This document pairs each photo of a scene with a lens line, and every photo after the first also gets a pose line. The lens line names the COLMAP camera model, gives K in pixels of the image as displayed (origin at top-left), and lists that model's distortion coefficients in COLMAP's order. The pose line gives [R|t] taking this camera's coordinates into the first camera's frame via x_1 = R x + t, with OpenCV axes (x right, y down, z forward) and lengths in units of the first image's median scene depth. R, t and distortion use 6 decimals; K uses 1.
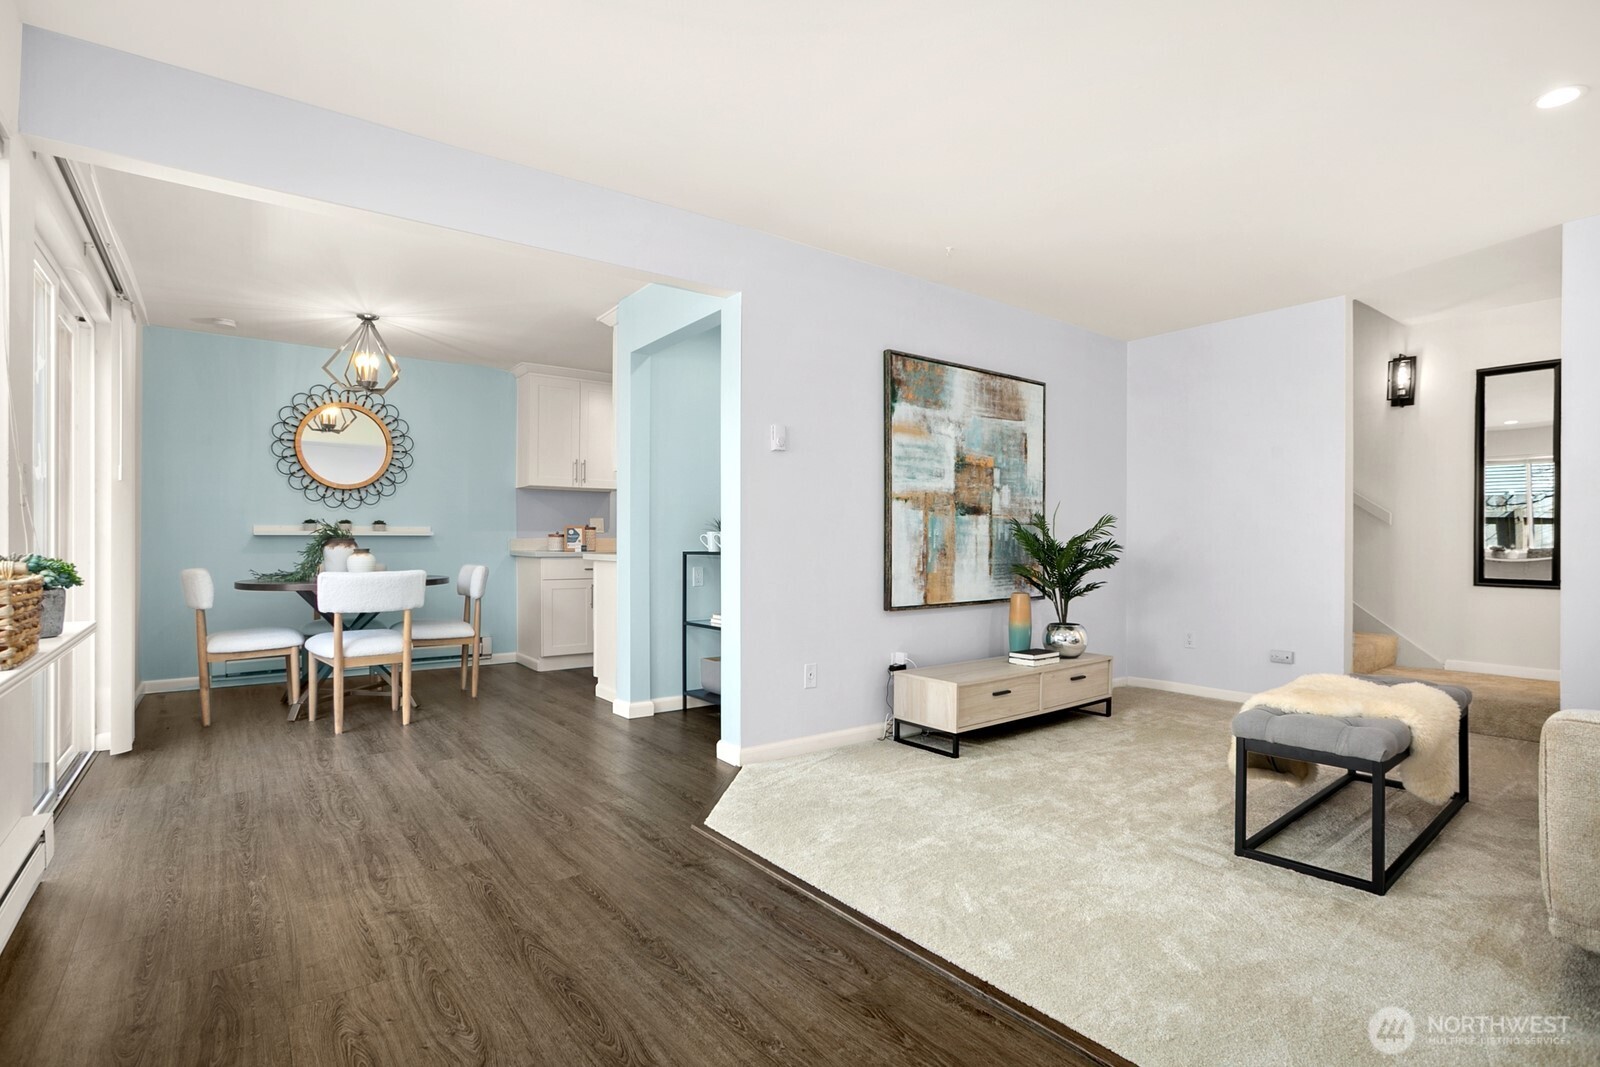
lens RADIAL K [[780.2, 0, 799.2], [0, 780.2, 544.4], [0, 0, 1]] dist [-0.057339, 0.029914]
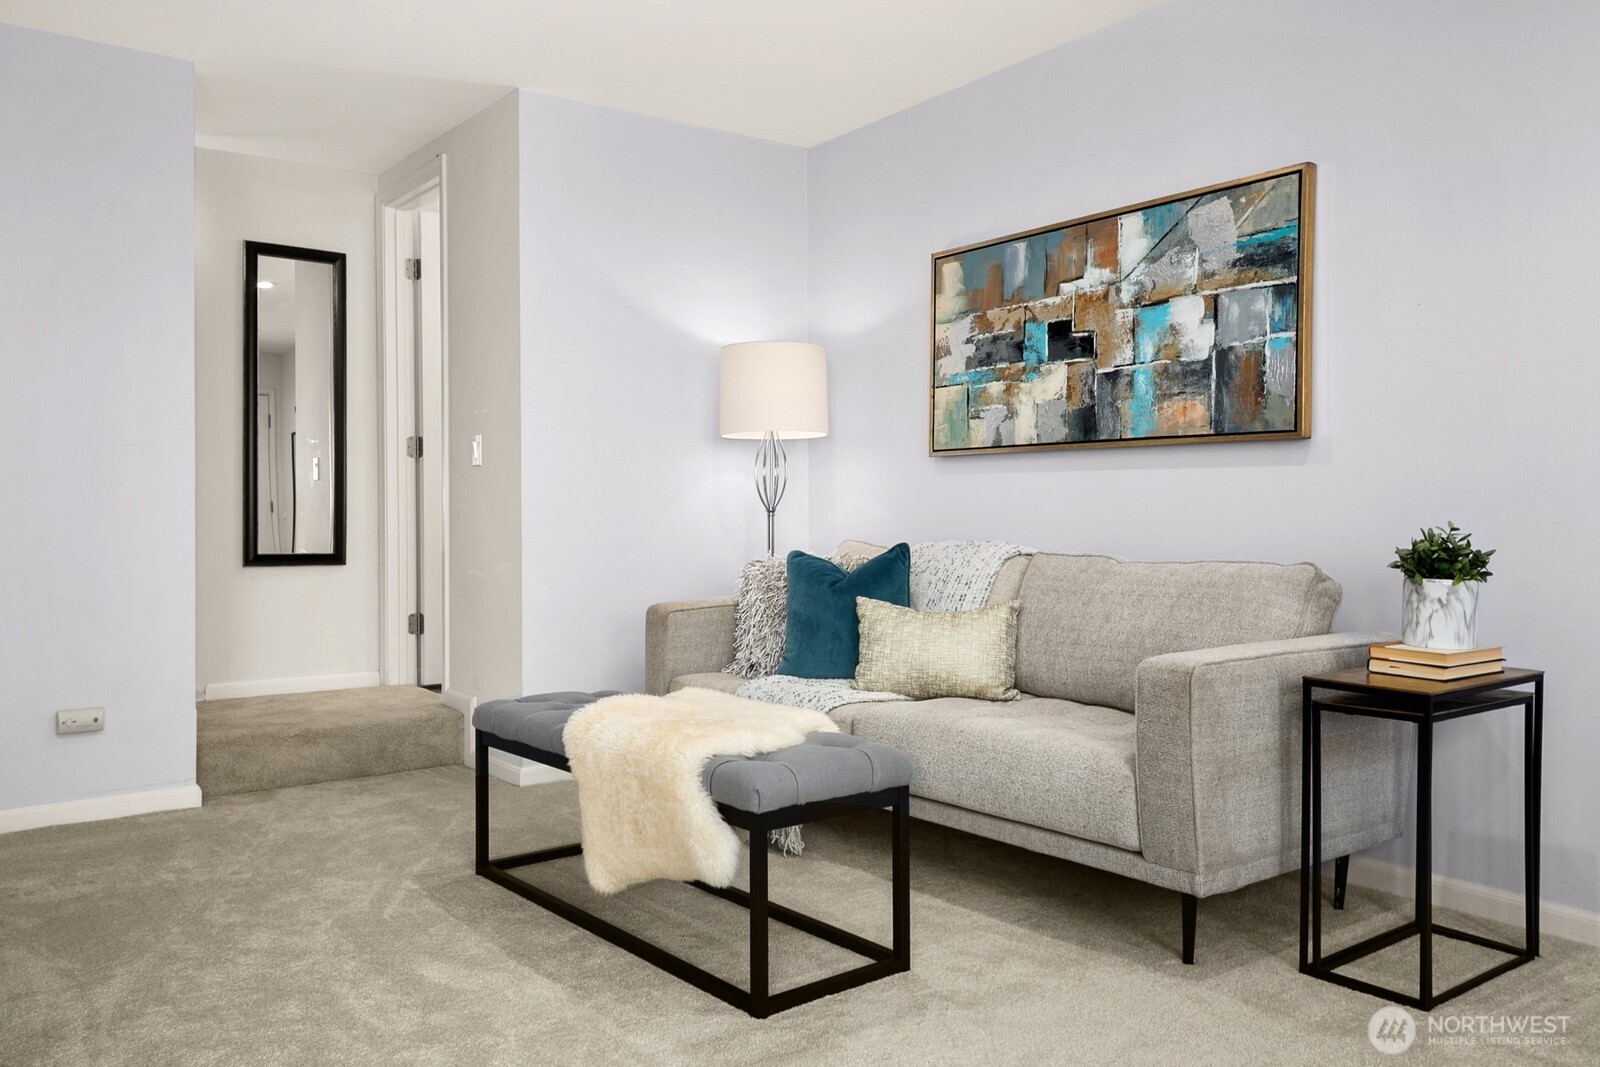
lens RADIAL K [[1240.5, 0, 800.0], [0, 1240.5, 533.5], [0, 0, 1]] dist [0.041069, -0.000208]
pose [[0.018165, -0.014227, 0.999734, -0.215041], [0.004942, 0.999888, 0.014139, 0.013829], [-0.999823, 0.004684, 0.018234, 0.551137]]
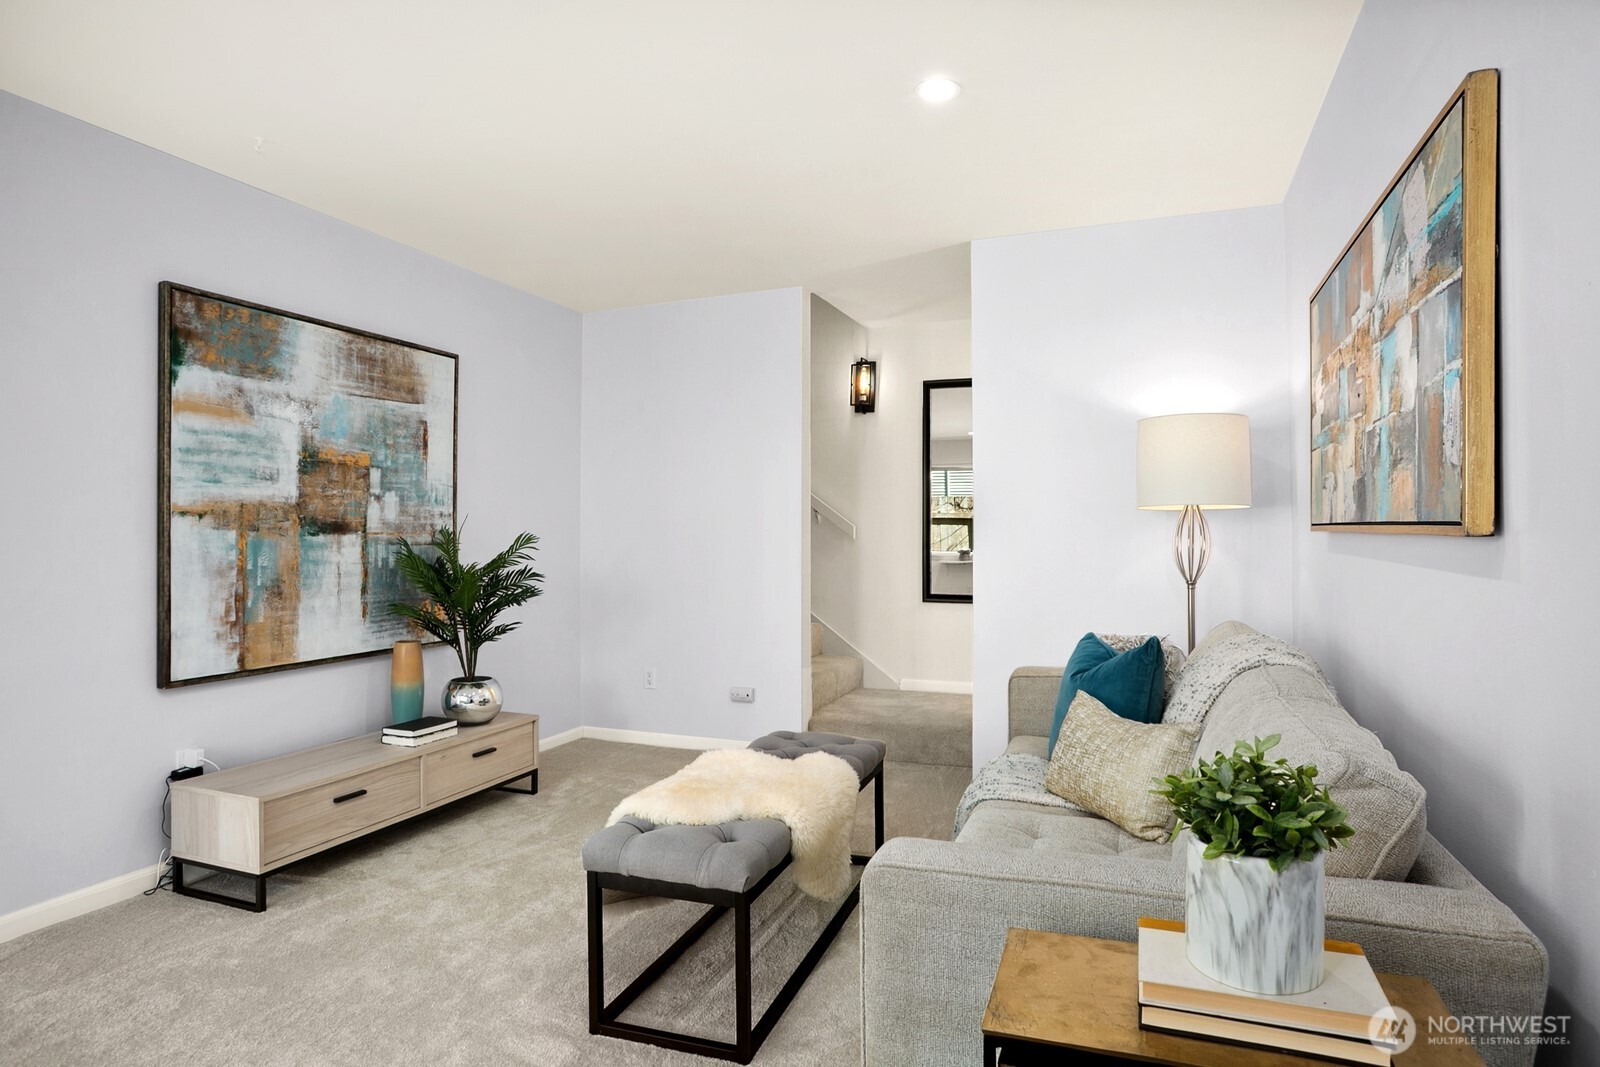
lens RADIAL K [[890.7, 0, 800.0], [0, 890.7, 533.5], [0, 0, 1]] dist [-0.079912, 0.044559]
pose [[0.858298, -0.004090, 0.513135, 0.187445], [0.007026, 0.999968, -0.003783, -0.033848], [-0.513103, 0.006853, 0.858299, 0.112609]]
